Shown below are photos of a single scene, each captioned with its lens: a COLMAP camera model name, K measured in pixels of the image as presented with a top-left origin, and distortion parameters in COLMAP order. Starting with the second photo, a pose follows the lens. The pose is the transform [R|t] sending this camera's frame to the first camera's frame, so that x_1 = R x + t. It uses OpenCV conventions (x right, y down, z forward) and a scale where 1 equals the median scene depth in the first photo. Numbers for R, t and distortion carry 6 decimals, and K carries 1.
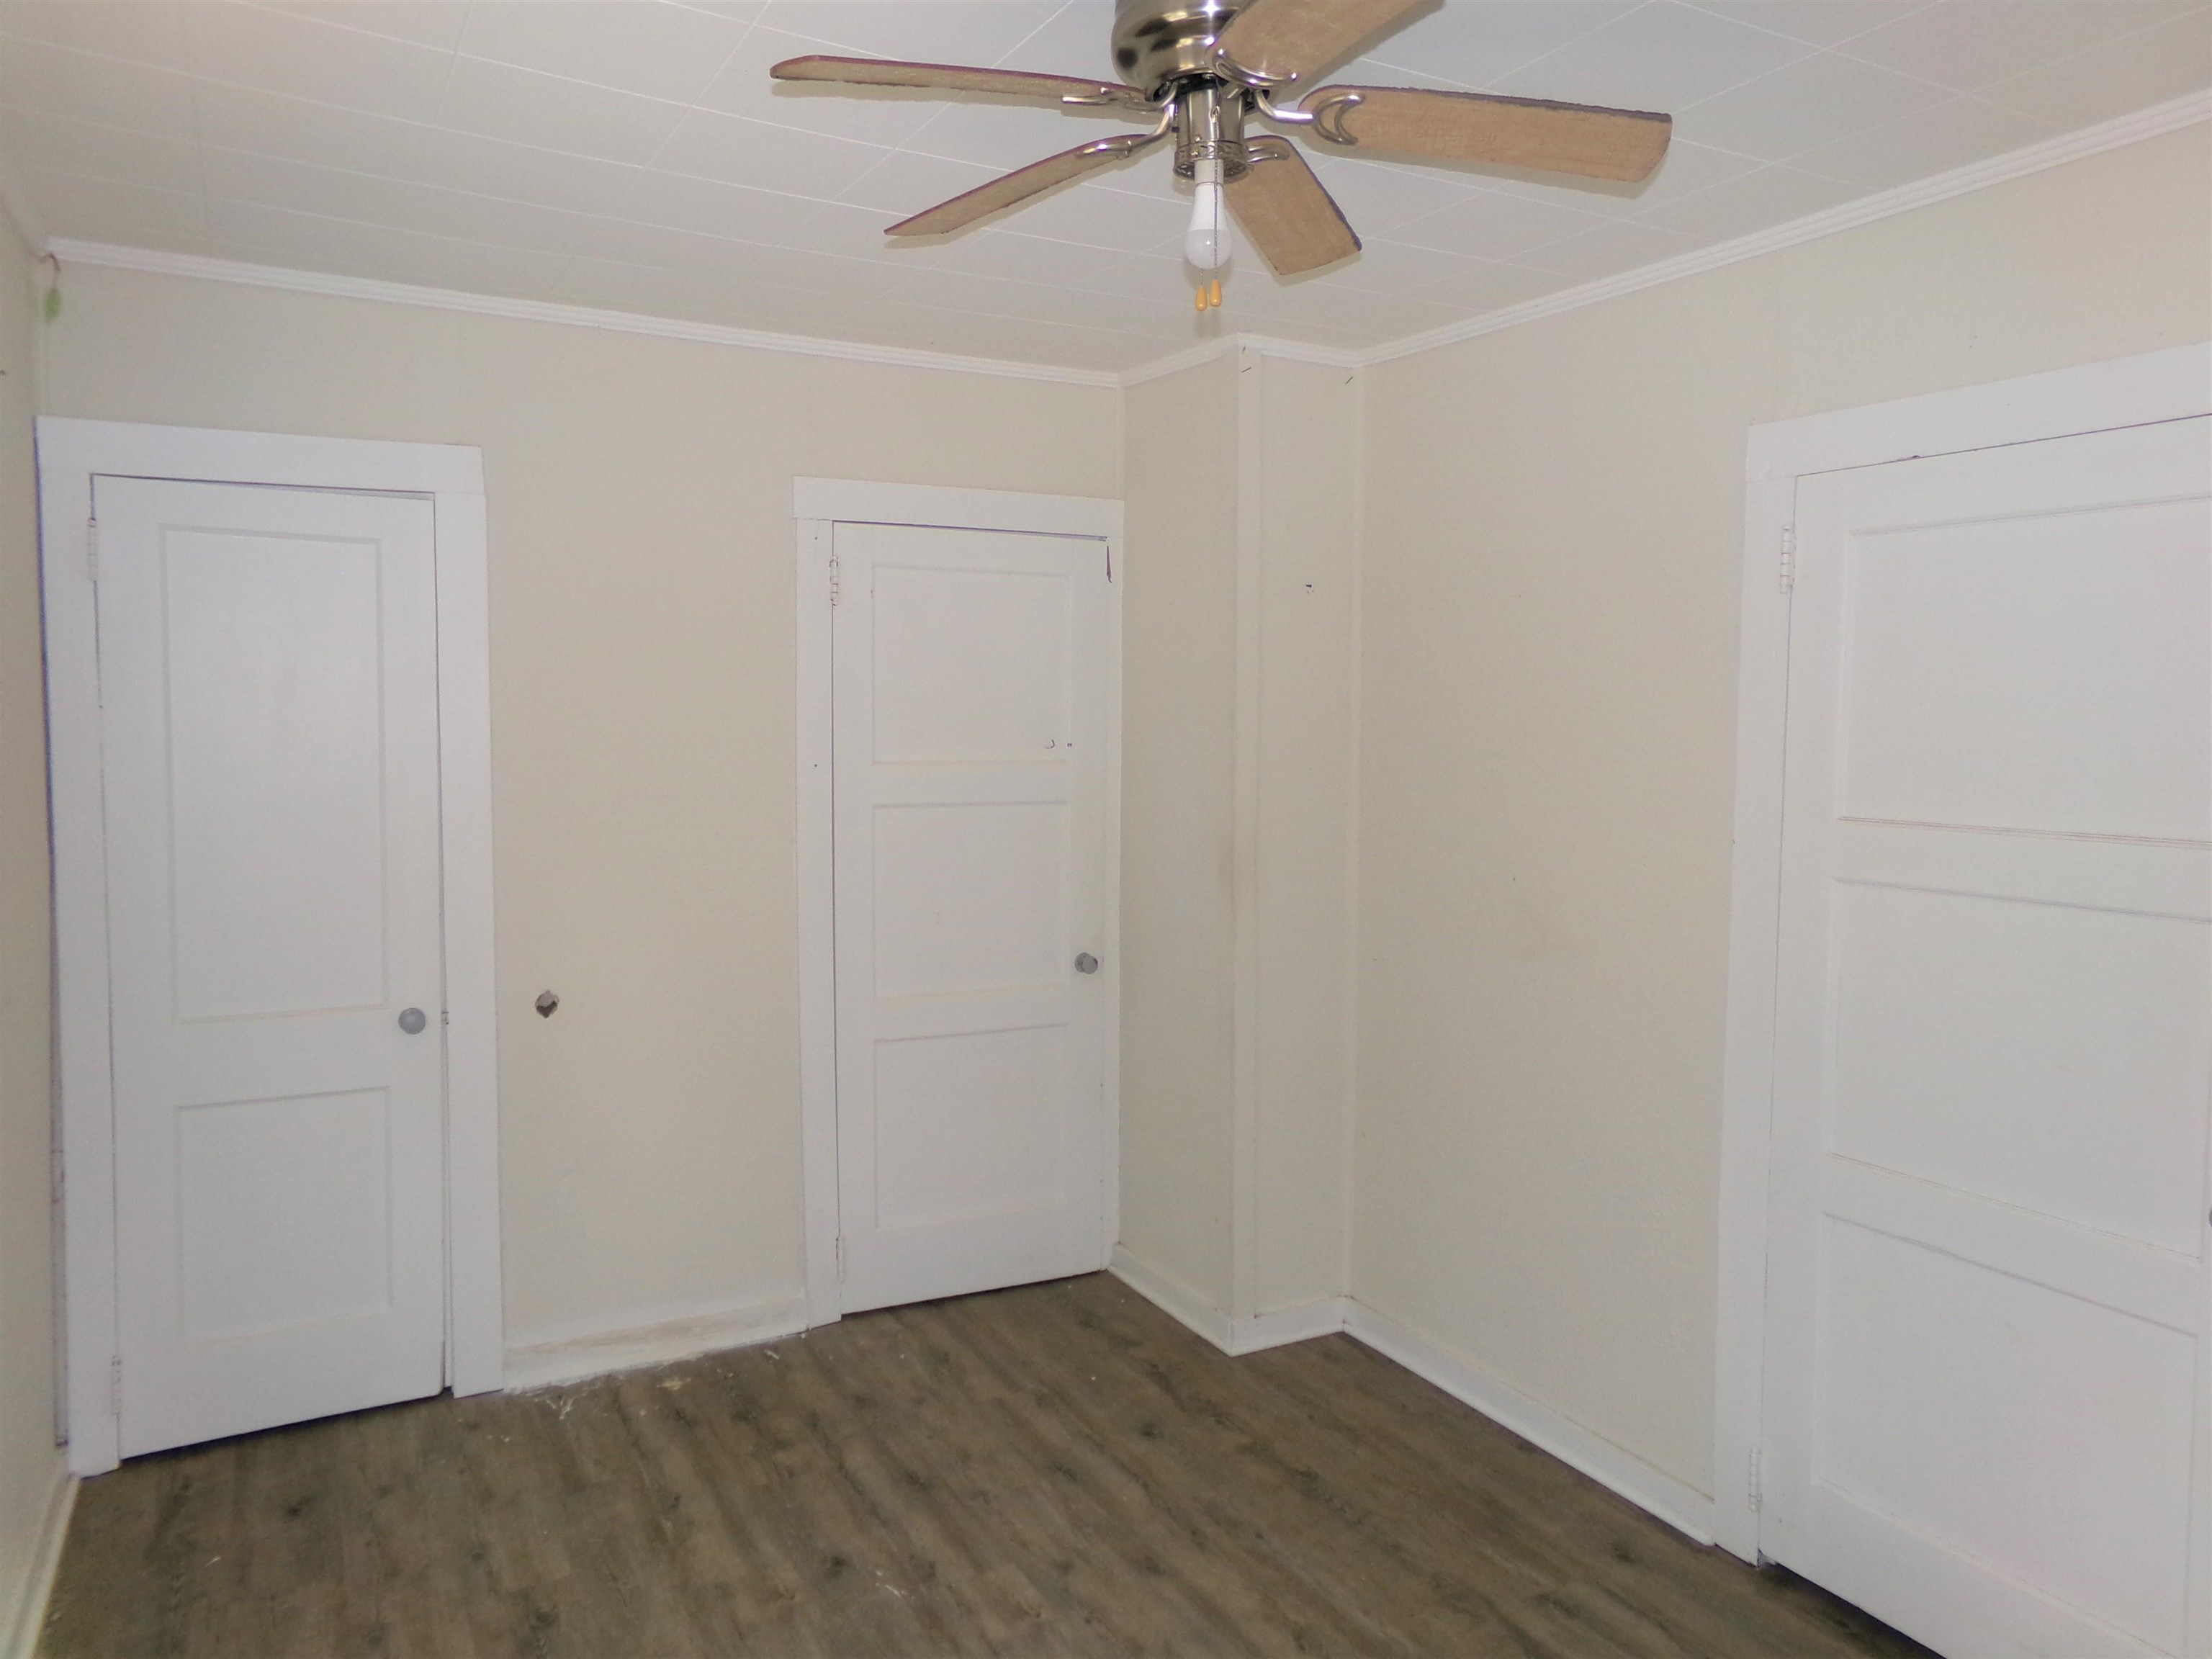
lens RADIAL K [[1530.0, 0, 1119.9], [0, 1530.0, 814.0], [0, 0, 1]] dist [-0.005307, 0.042593]
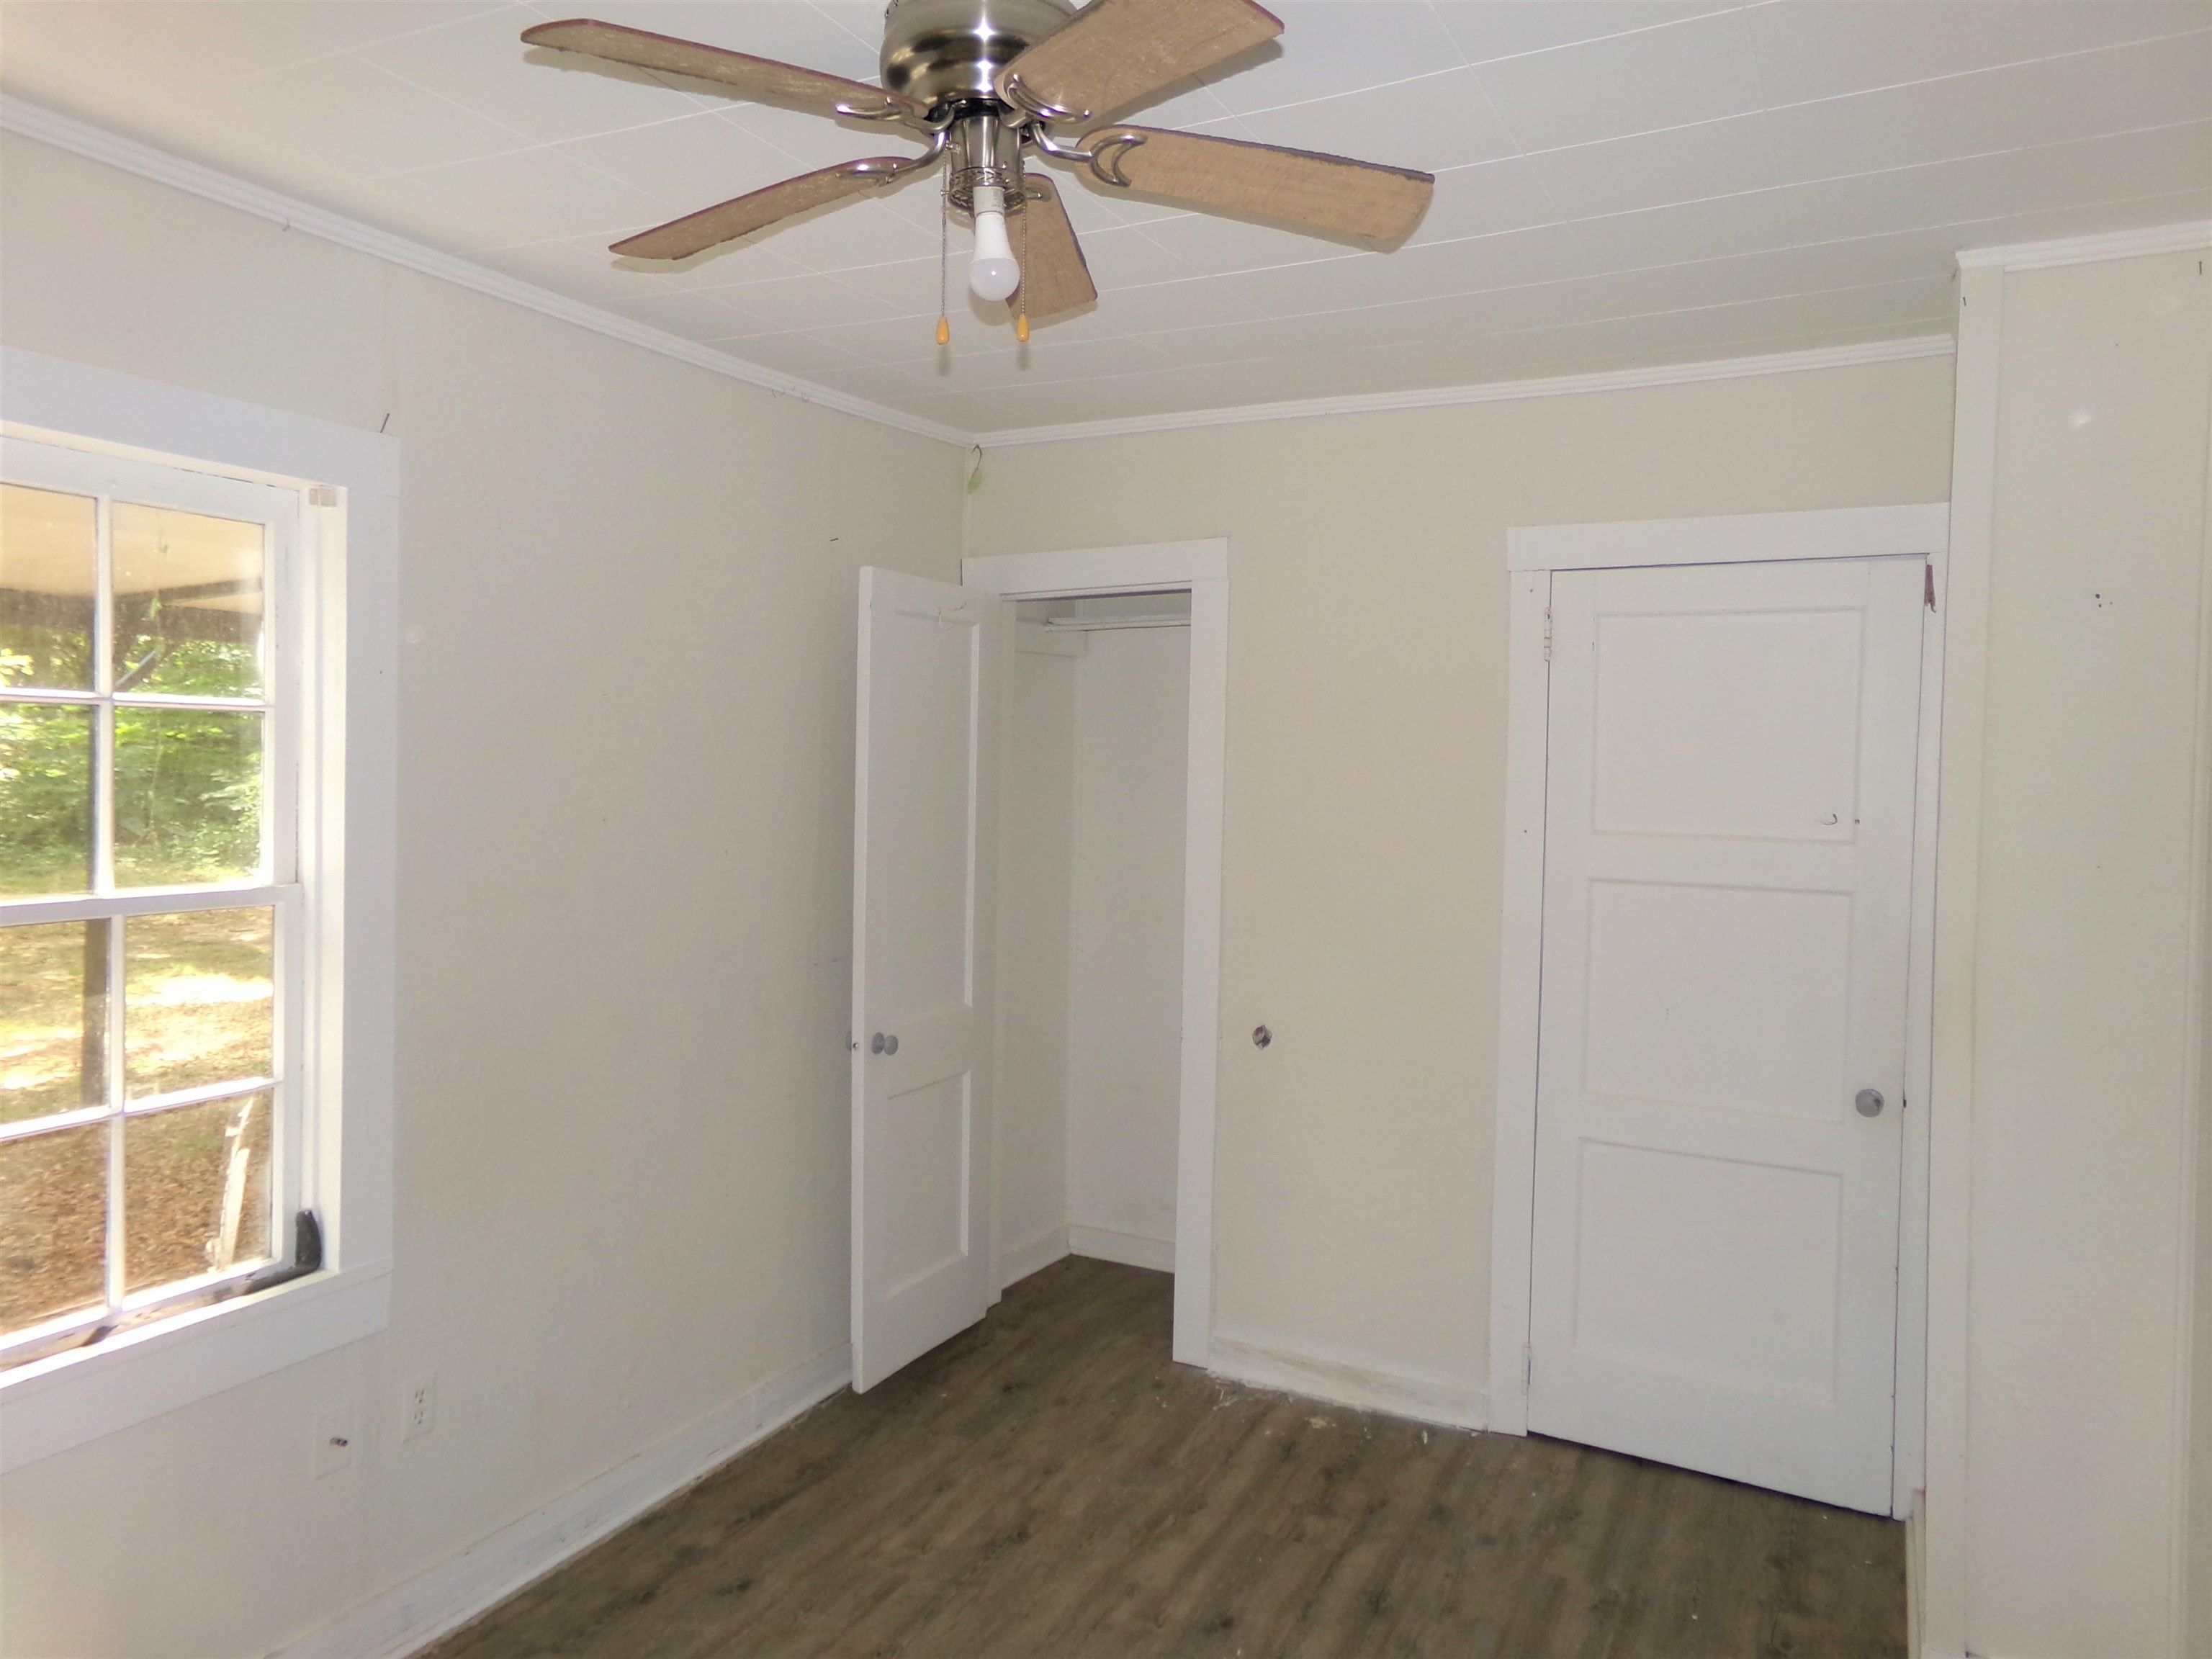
lens RADIAL K [[1530.0, 0, 1114.0], [0, 1530.0, 825.8], [0, 0, 1]] dist [-0.005307, 0.042593]
pose [[0.548099, 0.040229, -0.835445, 0.495316], [-0.072973, 0.997334, 0.000150, -0.018635], [0.833224, 0.060882, 0.549573, 0.306323]]
